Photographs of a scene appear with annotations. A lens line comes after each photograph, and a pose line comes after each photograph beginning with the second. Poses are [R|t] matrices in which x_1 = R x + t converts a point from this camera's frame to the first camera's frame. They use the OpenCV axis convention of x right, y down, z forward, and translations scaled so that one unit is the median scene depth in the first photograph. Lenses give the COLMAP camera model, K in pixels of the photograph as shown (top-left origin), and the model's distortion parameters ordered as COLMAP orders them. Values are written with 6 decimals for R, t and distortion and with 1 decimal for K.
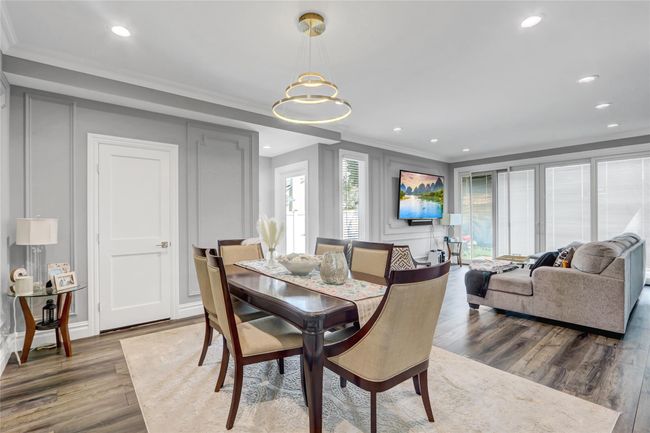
lens RADIAL K [[308.5, 0, 326.7], [0, 308.5, 212.8], [0, 0, 1]] dist [-0.019427, 0.003575]
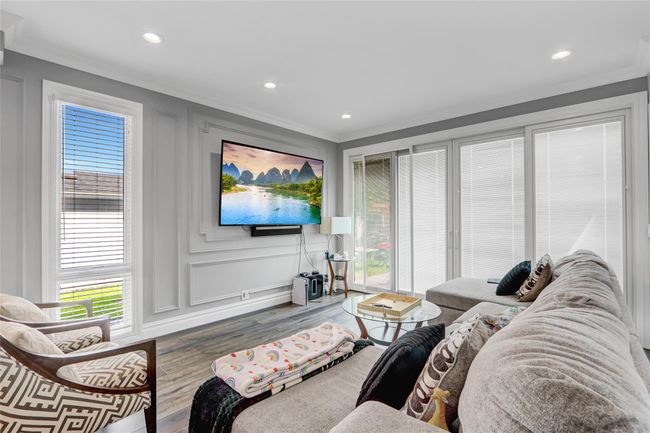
lens RADIAL K [[308.5, 0, 327.6], [0, 308.5, 214.6], [0, 0, 1]] dist [-0.019427, 0.003575]
pose [[0.989545, 0.005008, 0.144139, 0.328746], [-0.004744, 0.999986, -0.002171, -0.000631], [-0.144148, 0.001464, 0.989555, 0.381679]]
